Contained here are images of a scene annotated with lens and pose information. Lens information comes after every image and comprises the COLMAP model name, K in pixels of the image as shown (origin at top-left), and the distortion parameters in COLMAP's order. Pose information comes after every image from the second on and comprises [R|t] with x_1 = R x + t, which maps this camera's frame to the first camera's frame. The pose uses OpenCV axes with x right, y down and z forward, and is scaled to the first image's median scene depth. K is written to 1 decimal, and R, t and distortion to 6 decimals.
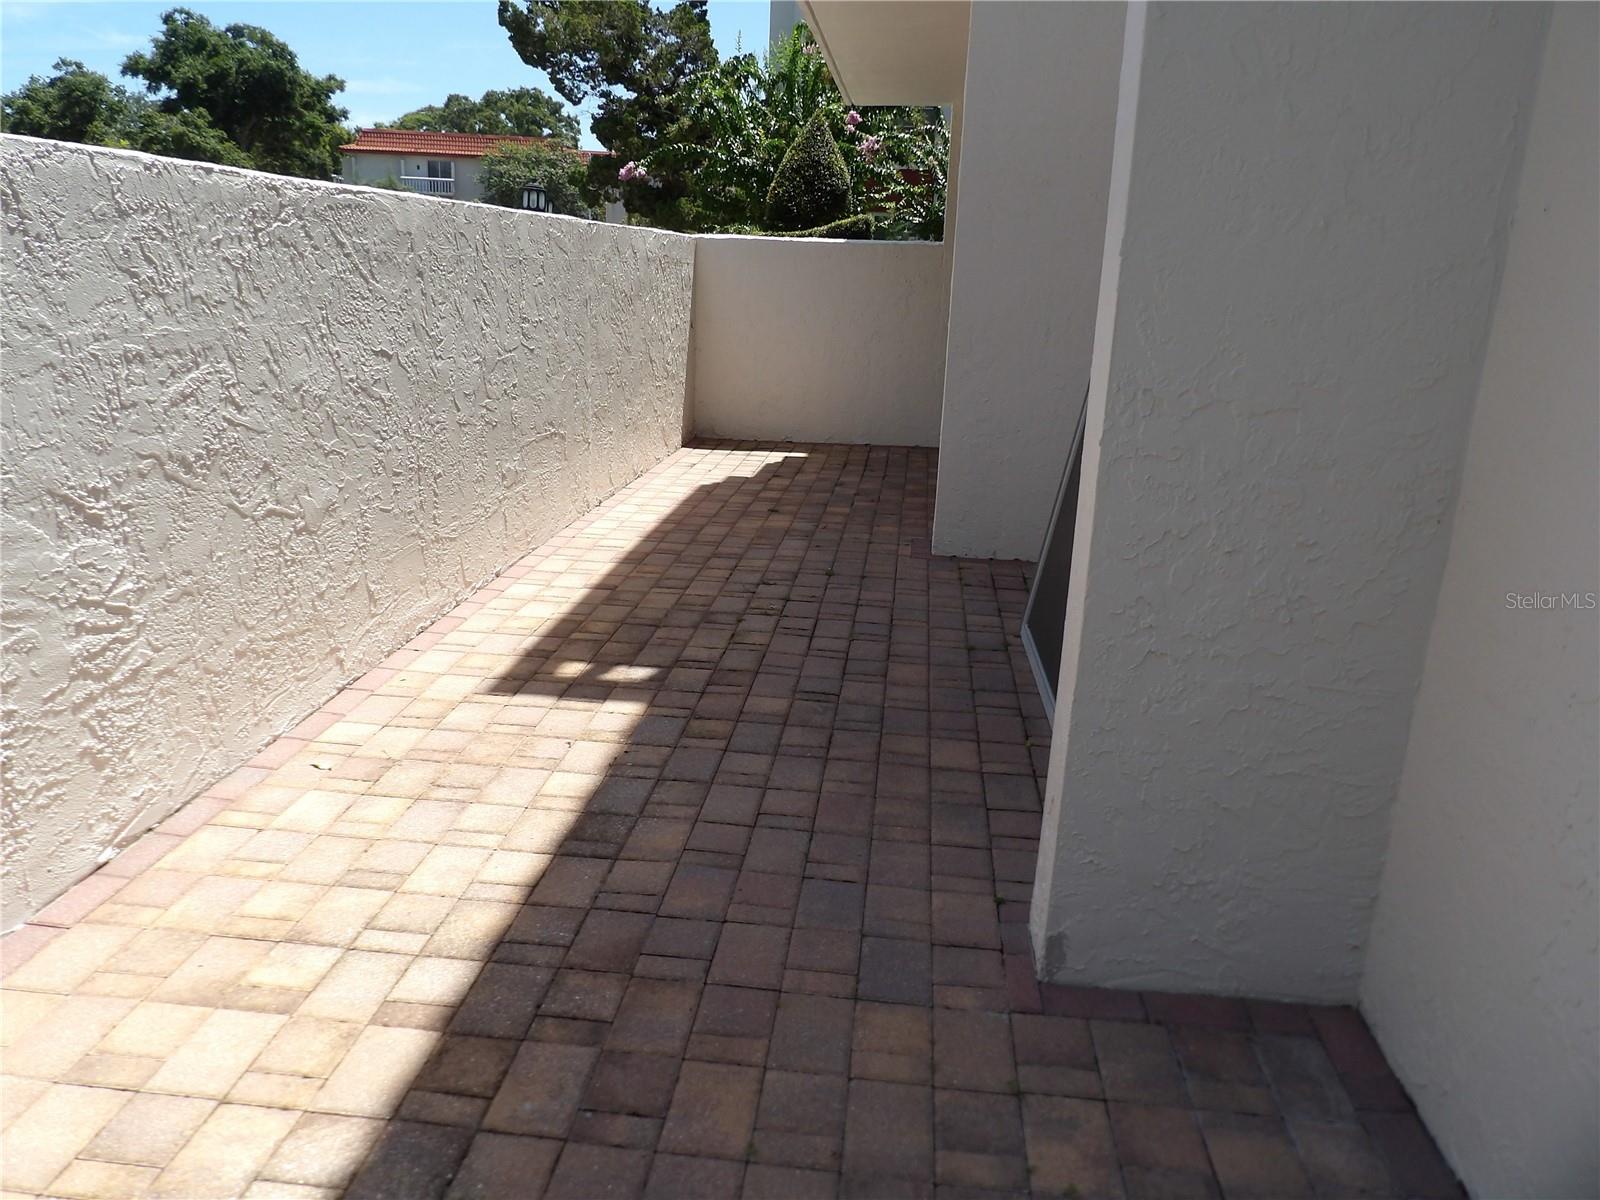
lens RADIAL K [[1148.5, 0, 794.6], [0, 1148.5, 594.2], [0, 0, 1]] dist [-0.027232, 0.035063]
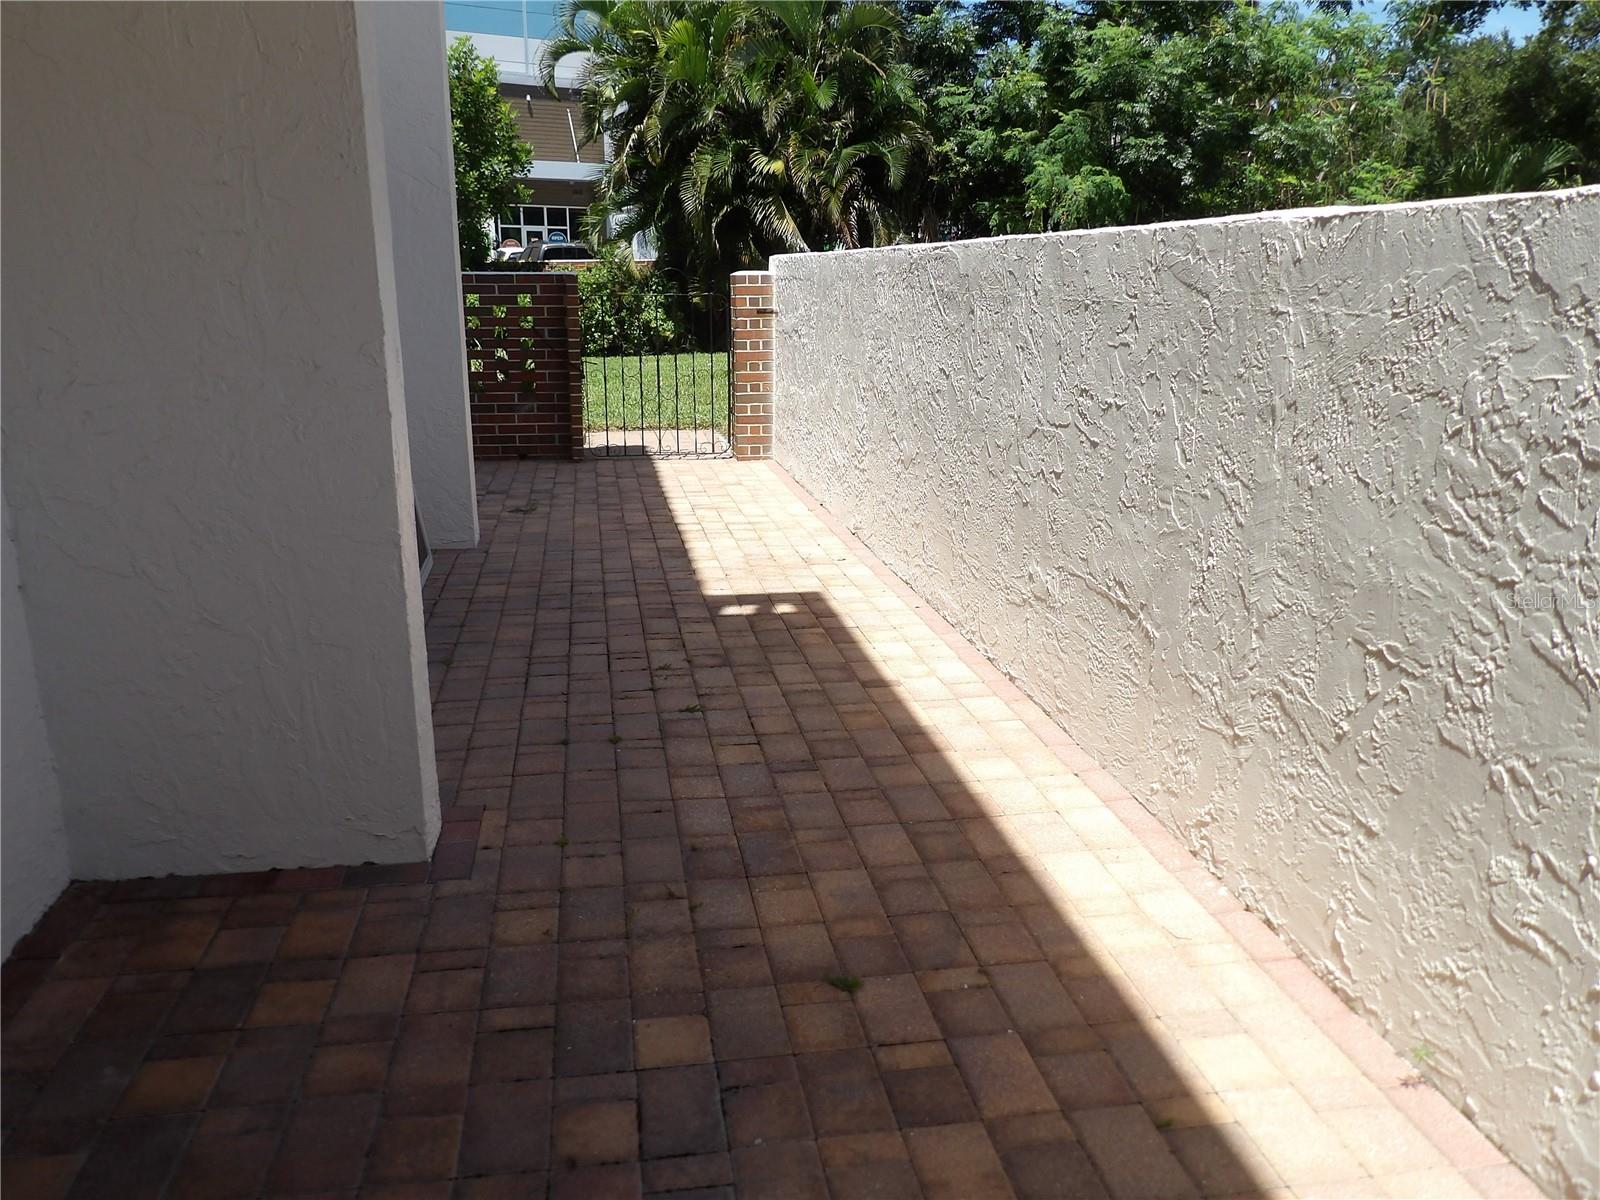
lens RADIAL K [[1148.5, 0, 794.6], [0, 1148.5, 594.2], [0, 0, 1]] dist [-0.027232, 0.035063]
pose [[-0.958641, 0.026941, -0.283341, 0.145172], [-0.123784, 0.856966, 0.500287, -0.542259], [0.256292, 0.514669, -0.818187, 1.874159]]
